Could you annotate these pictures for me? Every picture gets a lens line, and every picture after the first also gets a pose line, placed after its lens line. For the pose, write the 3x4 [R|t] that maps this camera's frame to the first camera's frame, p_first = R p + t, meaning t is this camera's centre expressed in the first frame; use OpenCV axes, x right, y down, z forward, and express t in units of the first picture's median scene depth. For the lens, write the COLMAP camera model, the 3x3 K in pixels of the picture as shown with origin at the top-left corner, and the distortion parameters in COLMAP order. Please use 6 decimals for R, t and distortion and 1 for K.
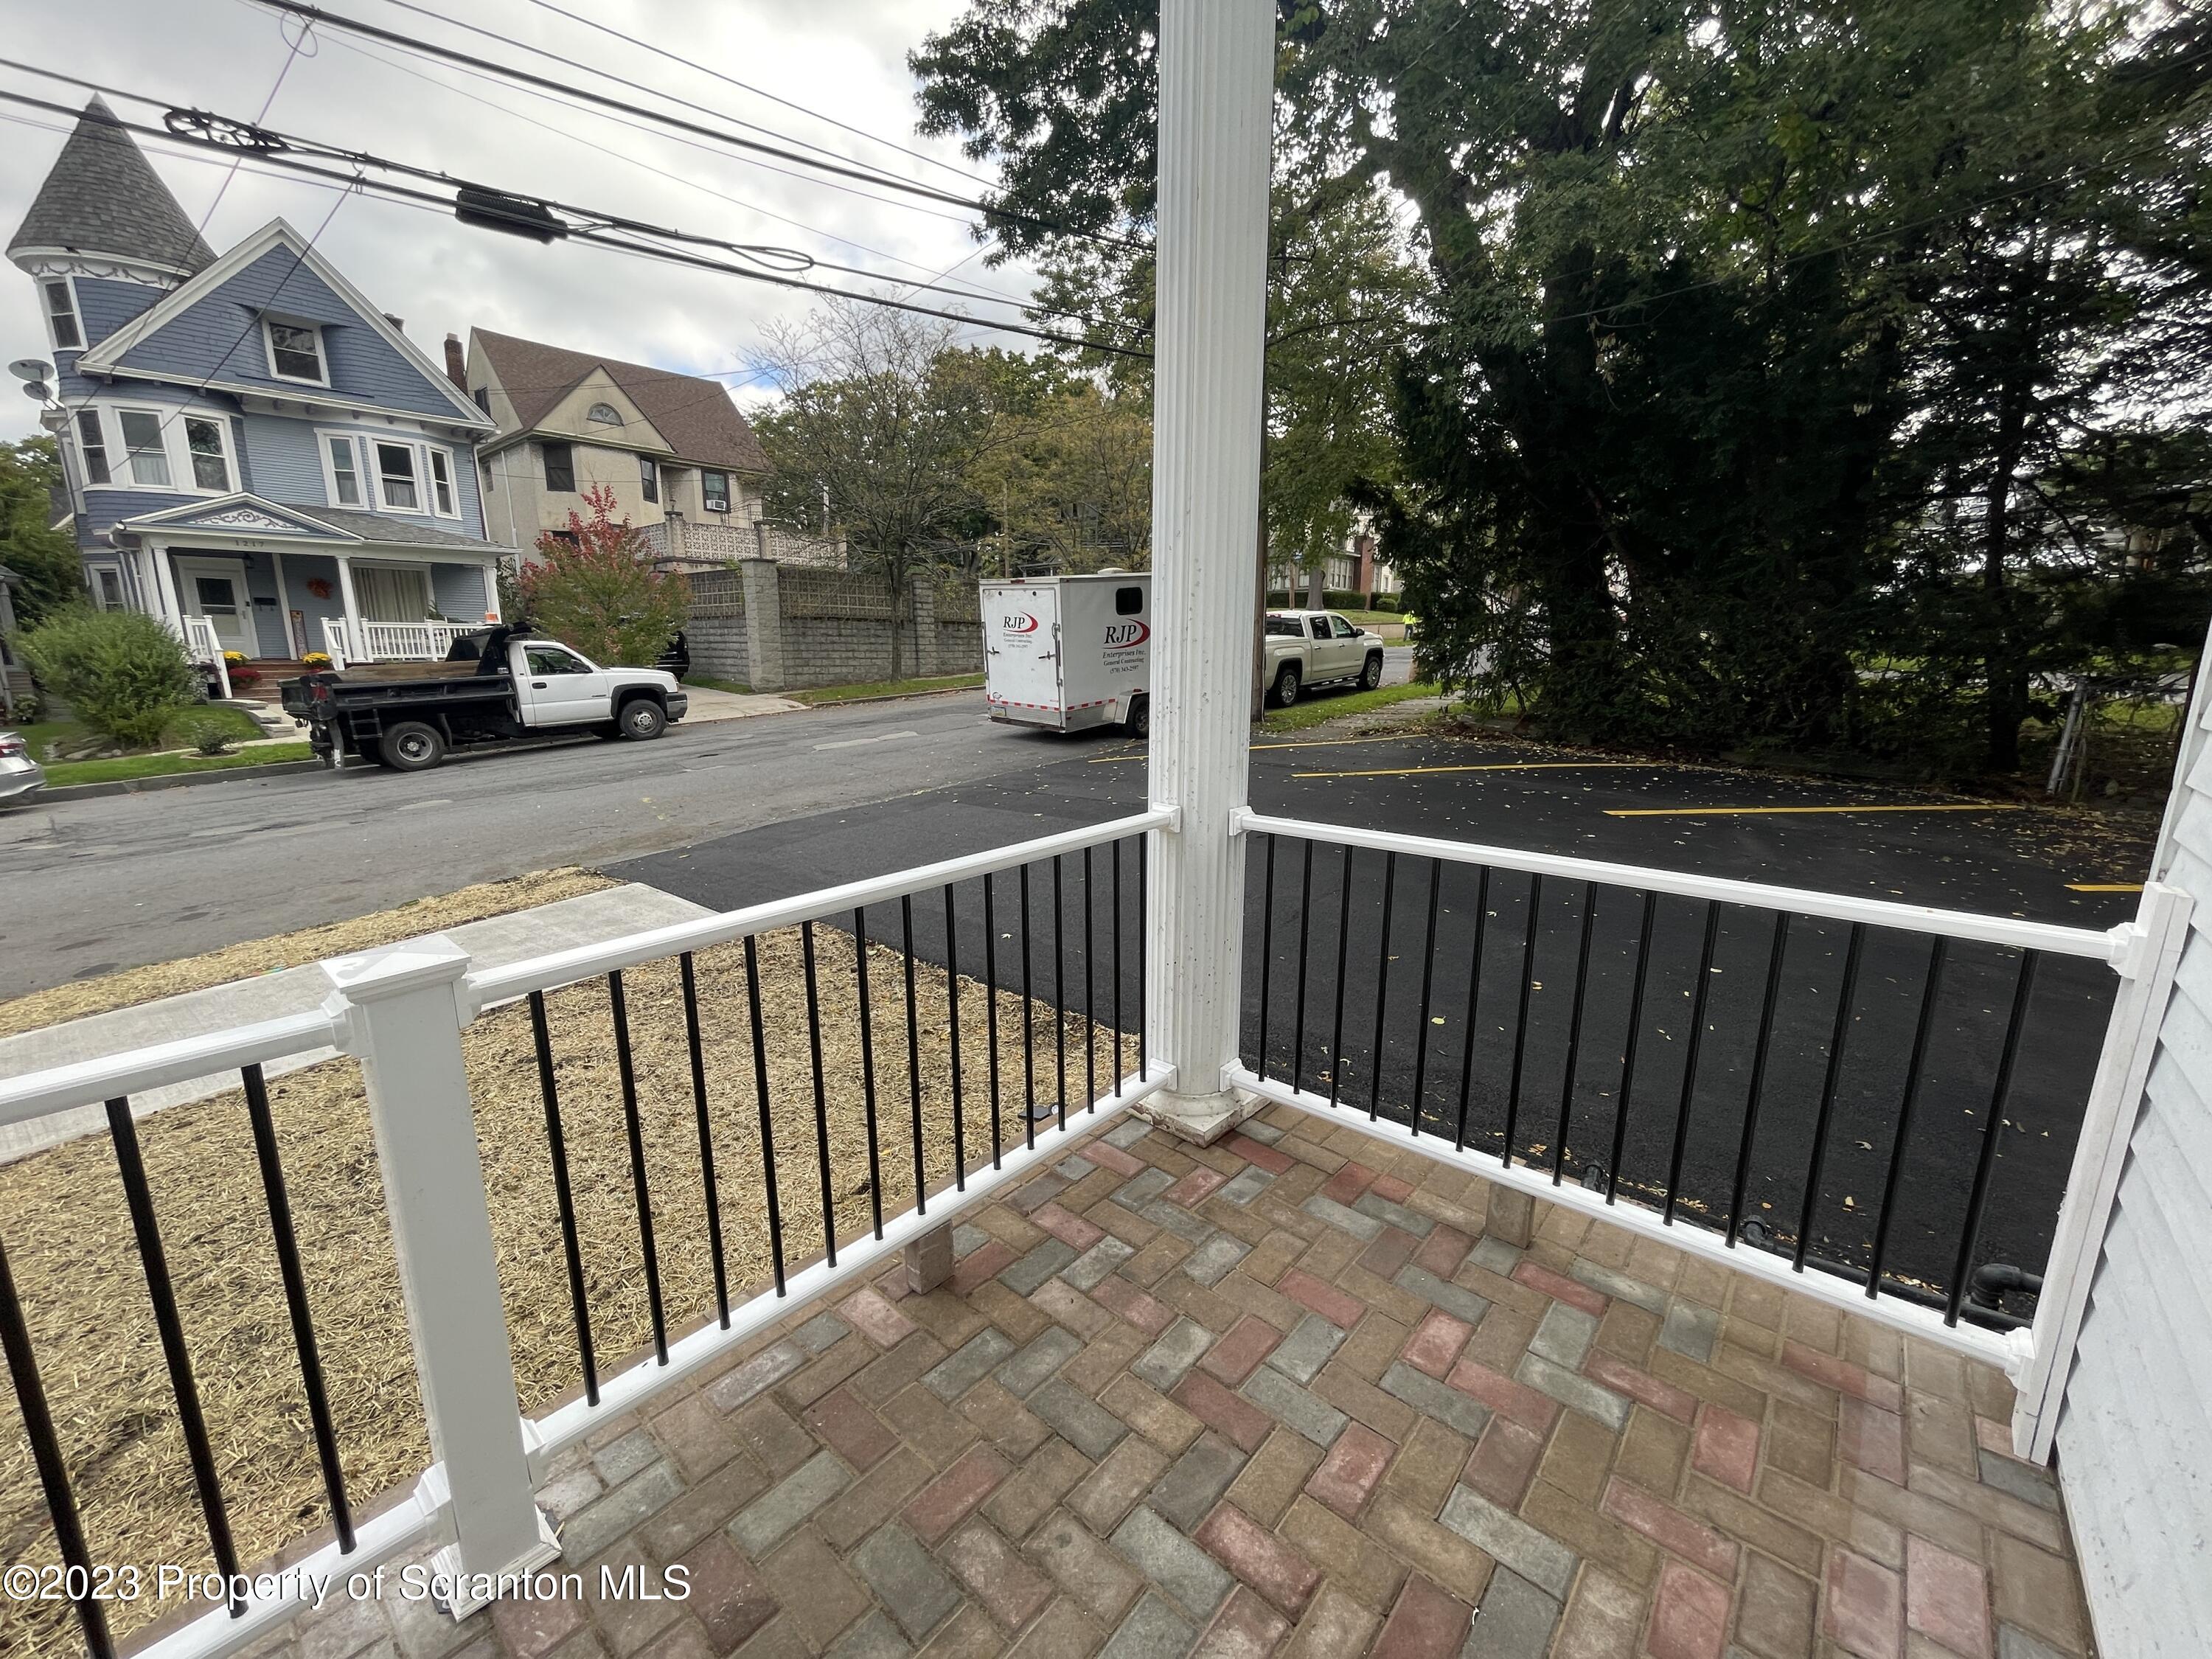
lens RADIAL K [[894.2, 0, 1106.0], [0, 894.2, 829.5], [0, 0, 1]] dist [0.001090, -0.002486]
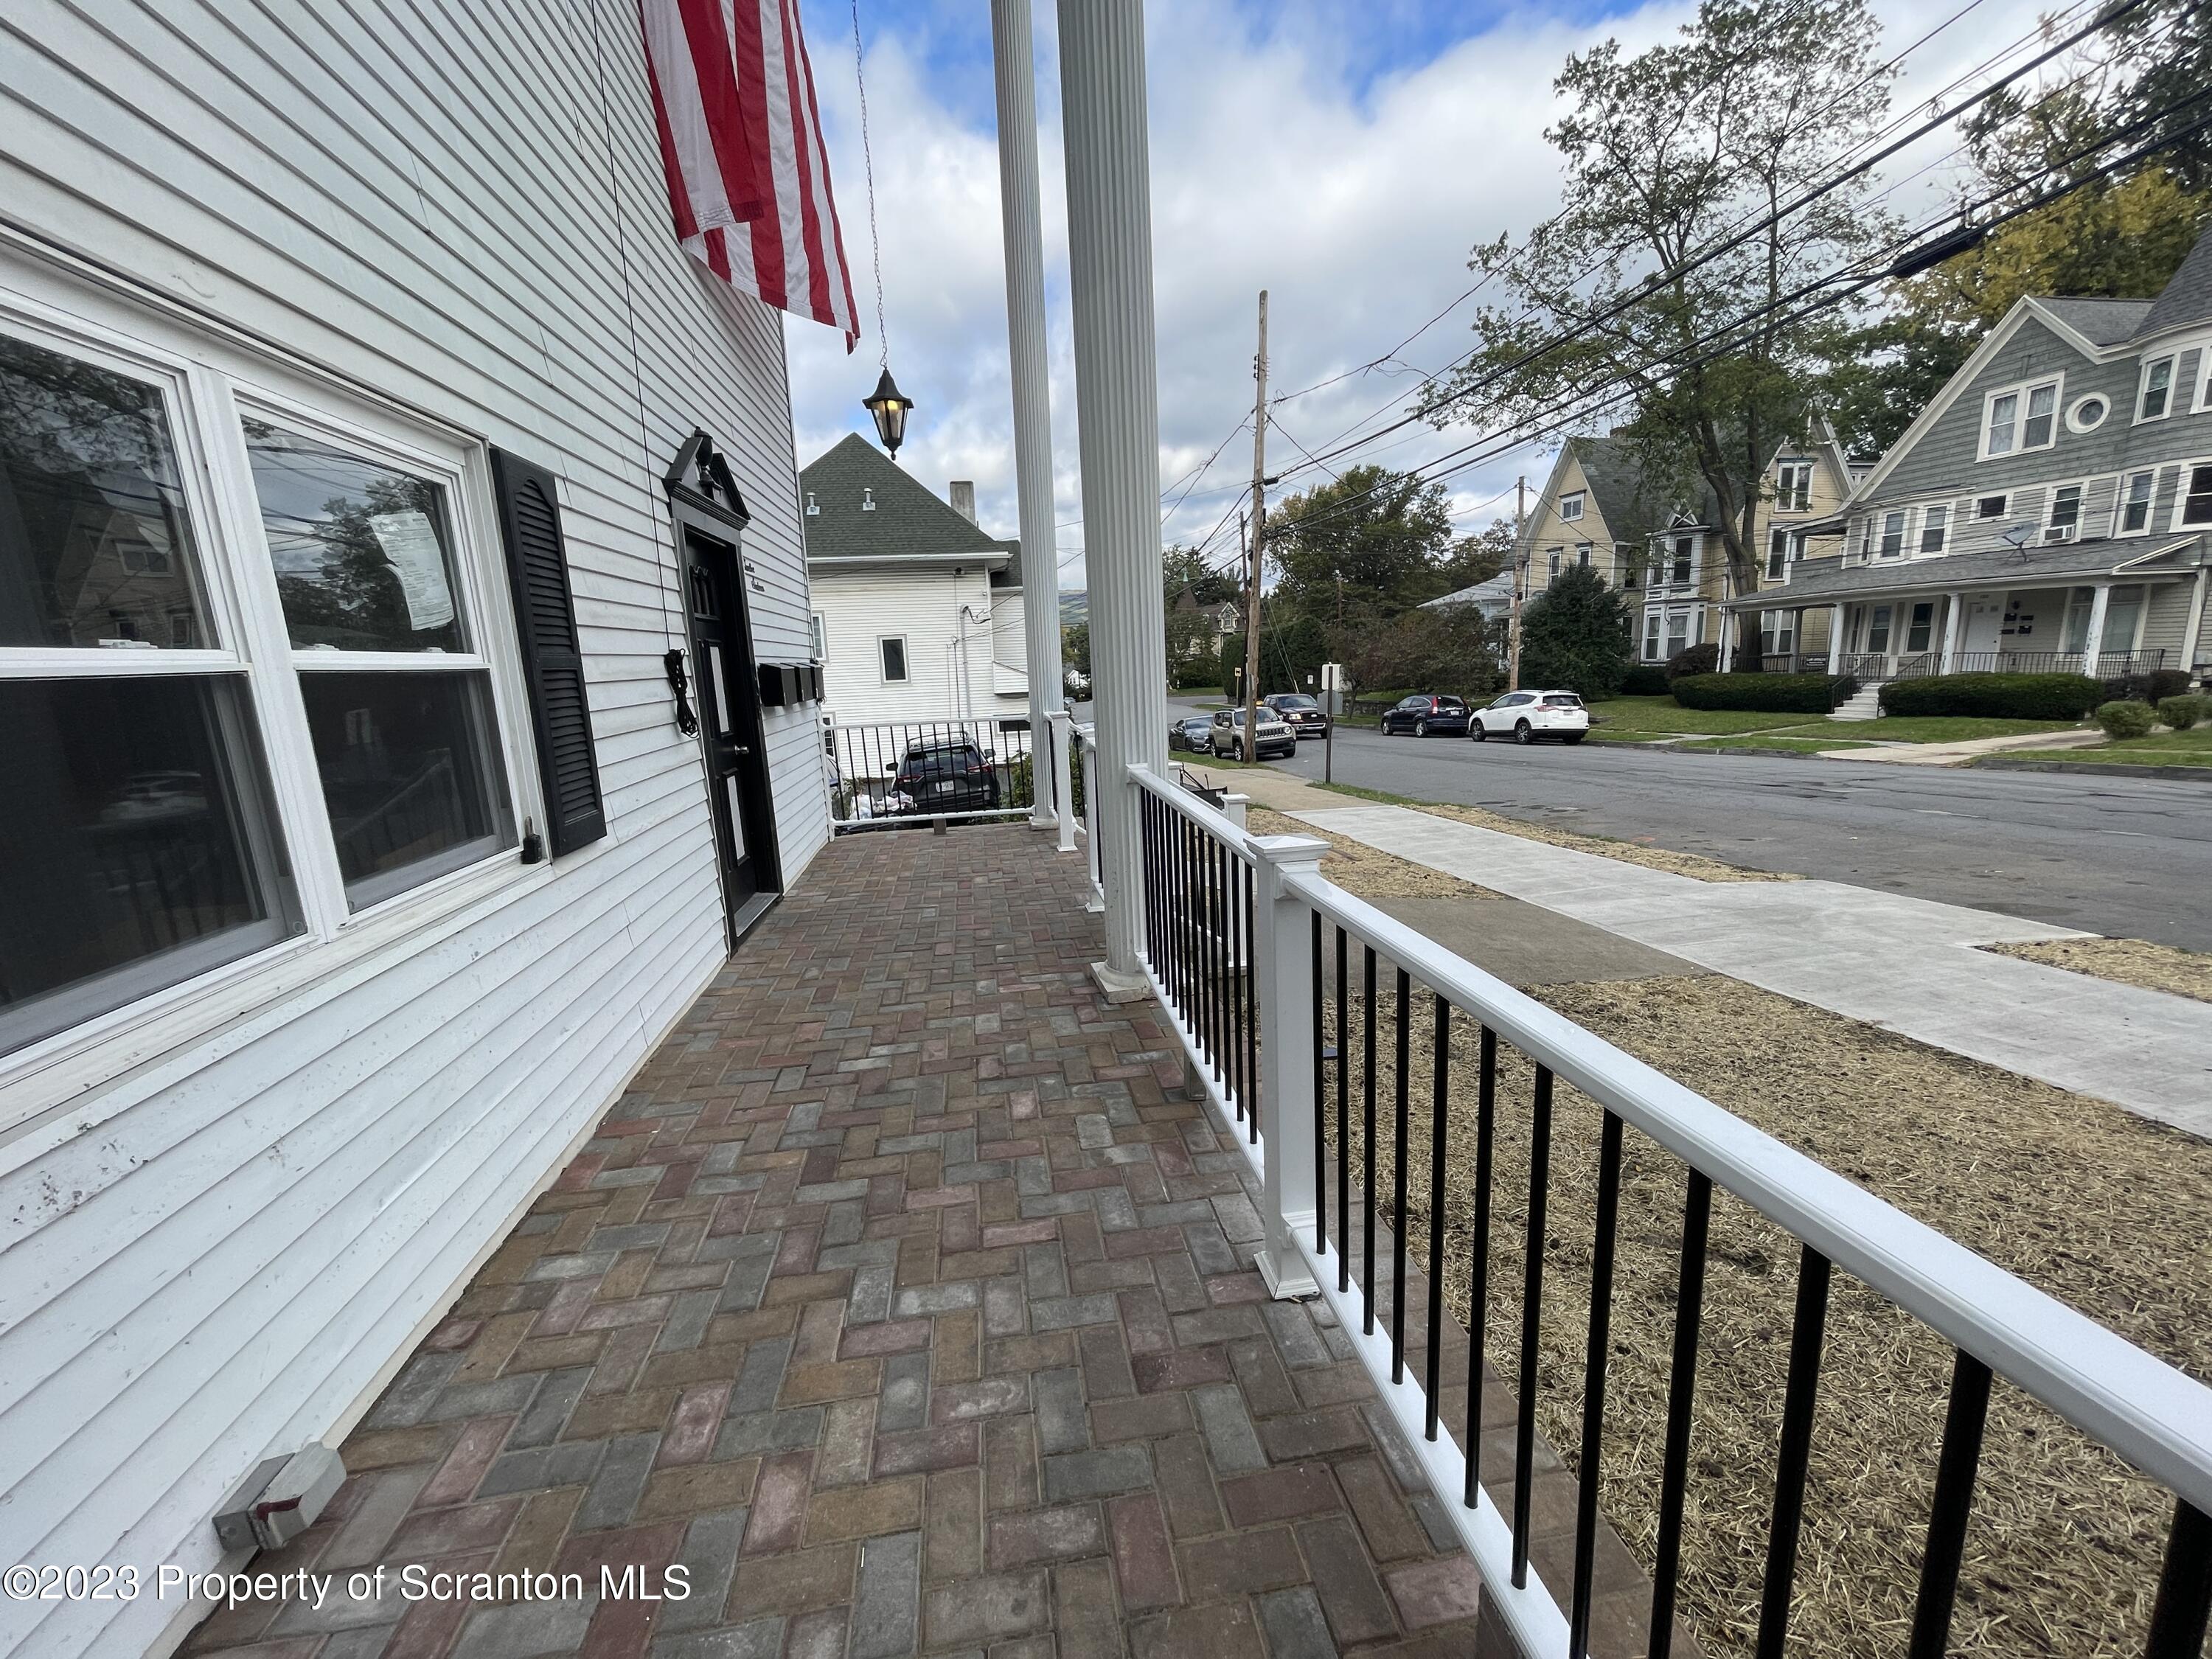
lens RADIAL K [[894.2, 0, 1106.0], [0, 894.2, 829.5], [0, 0, 1]] dist [0.001090, -0.002486]
pose [[-0.648891, 0.172138, -0.741153, 0.033854], [-0.110366, 0.942478, 0.315524, -0.020401], [0.752834, 0.286539, -0.592567, 0.105859]]
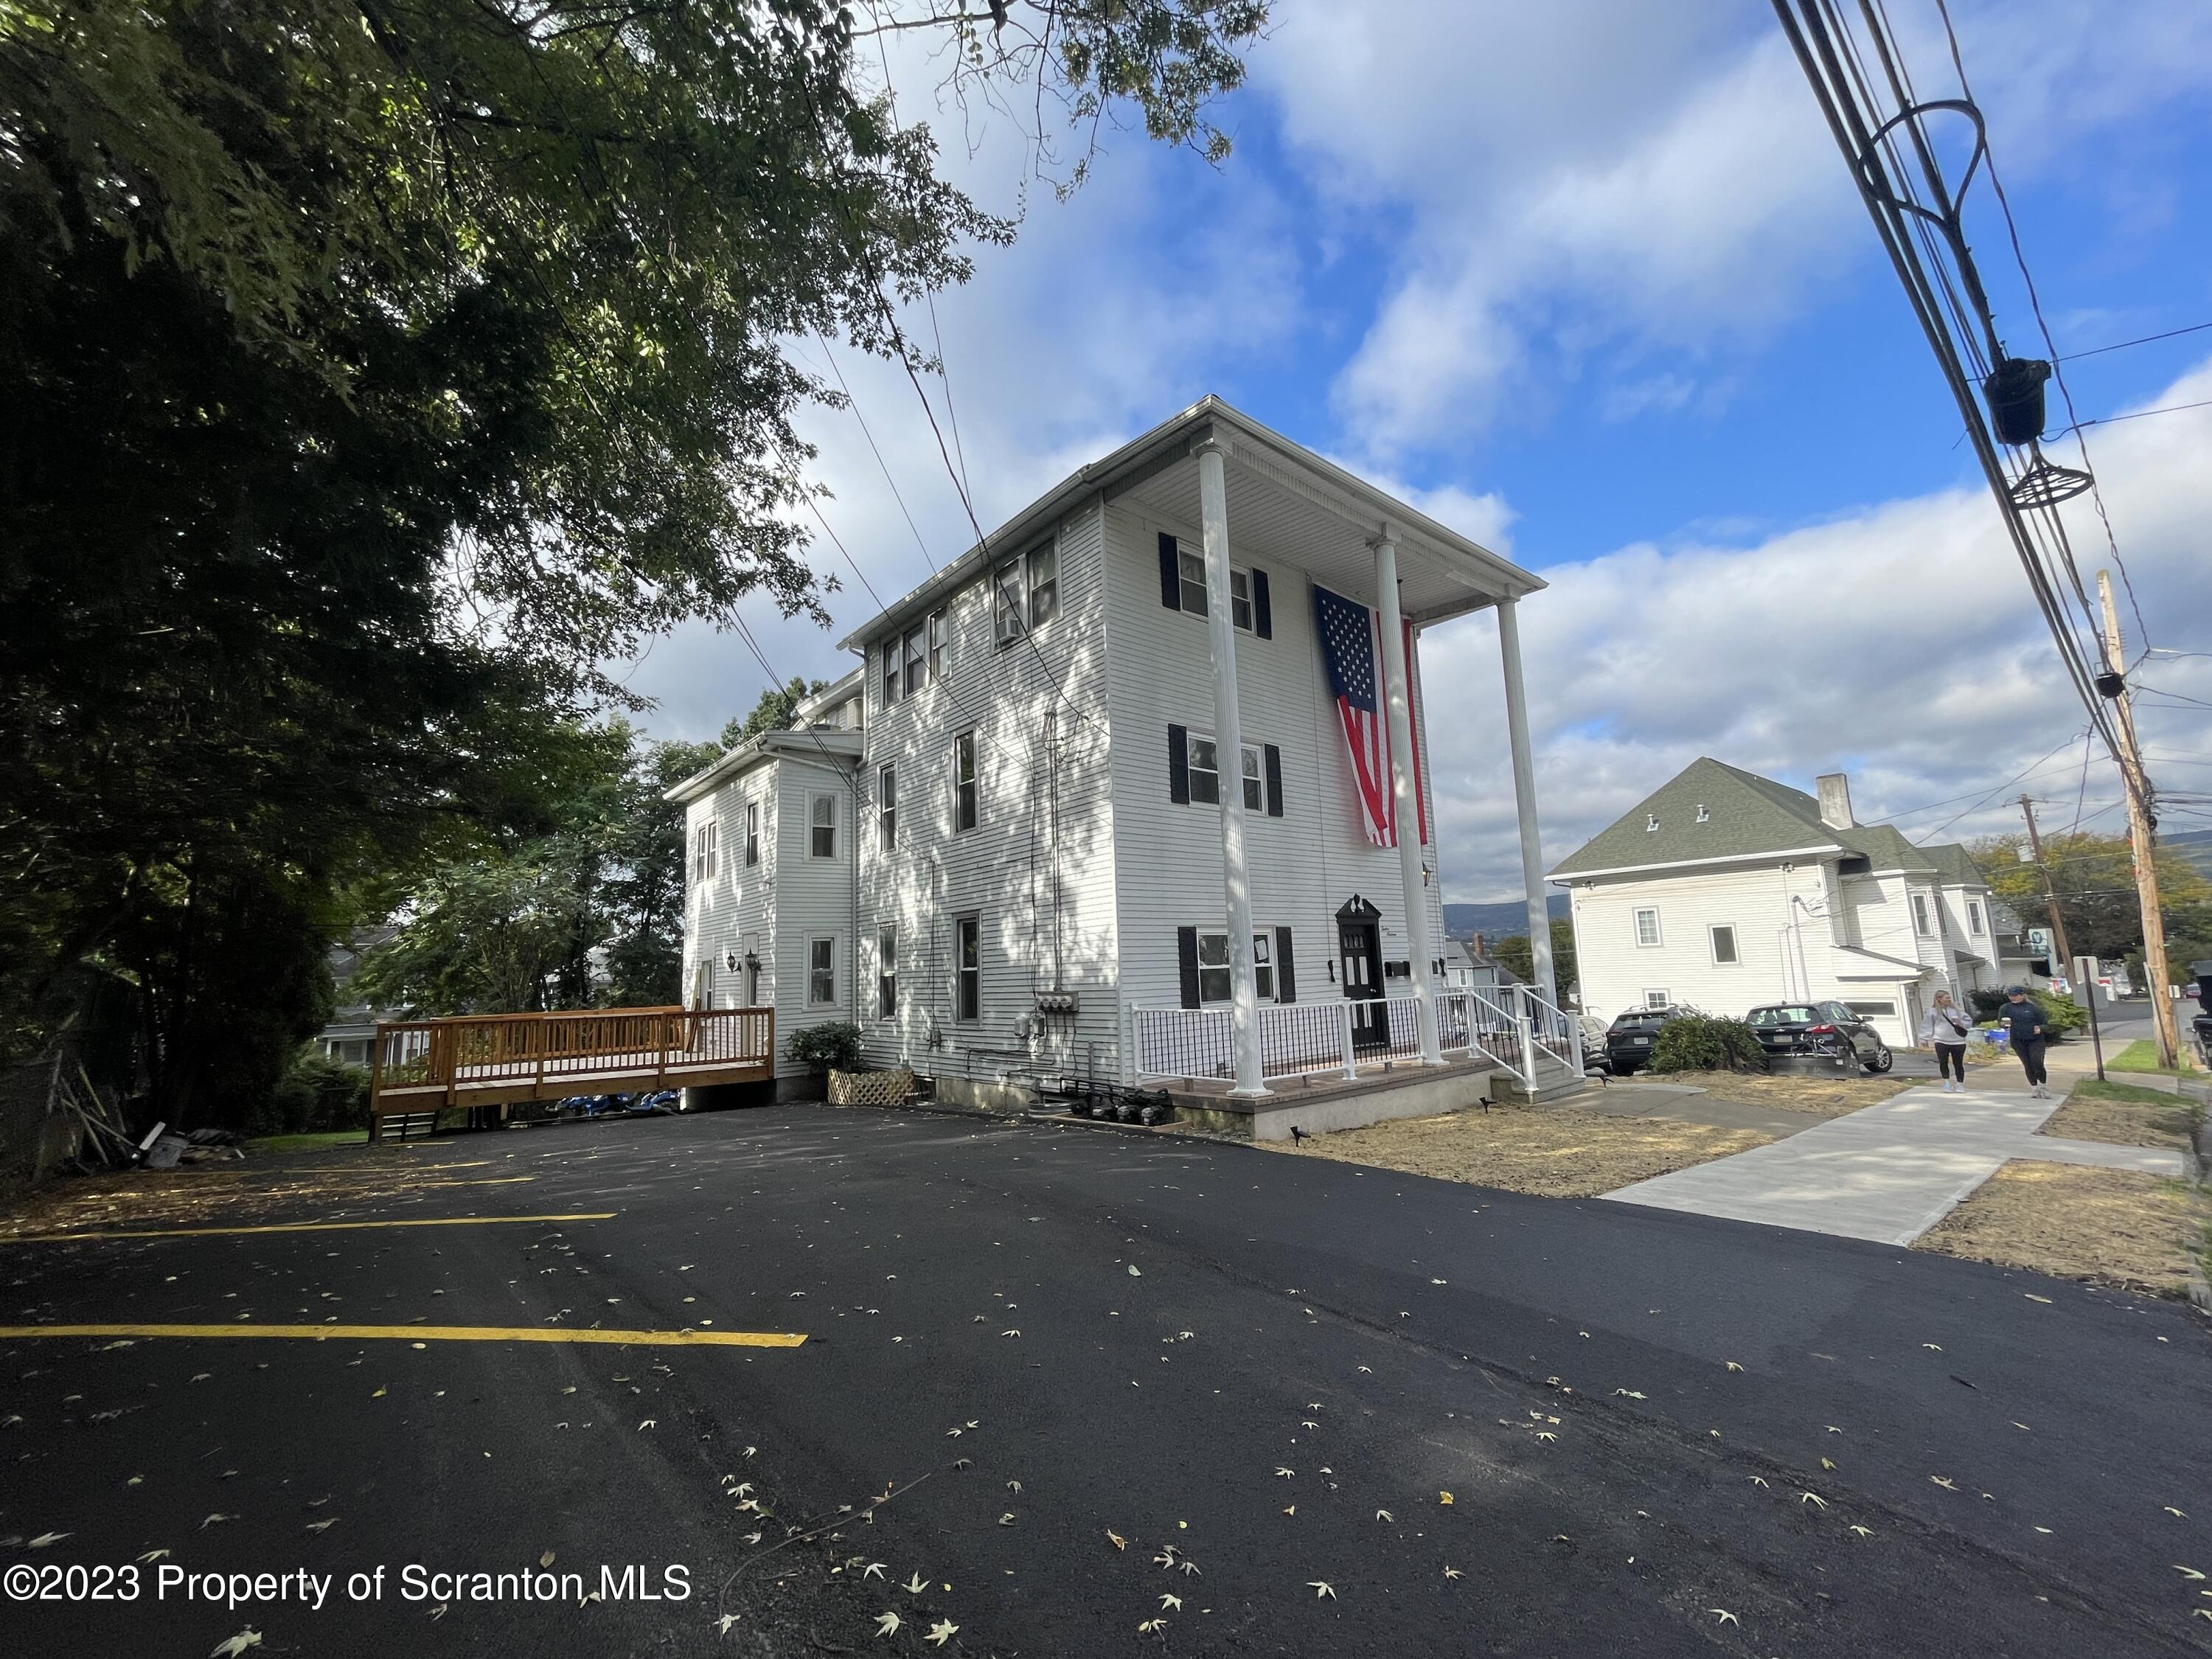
lens RADIAL K [[894.2, 0, 1106.0], [0, 894.2, 829.5], [0, 0, 1]] dist [0.001090, -0.002486]
pose [[-0.984613, 0.062075, 0.163352, -0.005262], [0.070229, 0.996532, 0.044622, -0.139542], [-0.160015, 0.055408, -0.985558, 0.660641]]
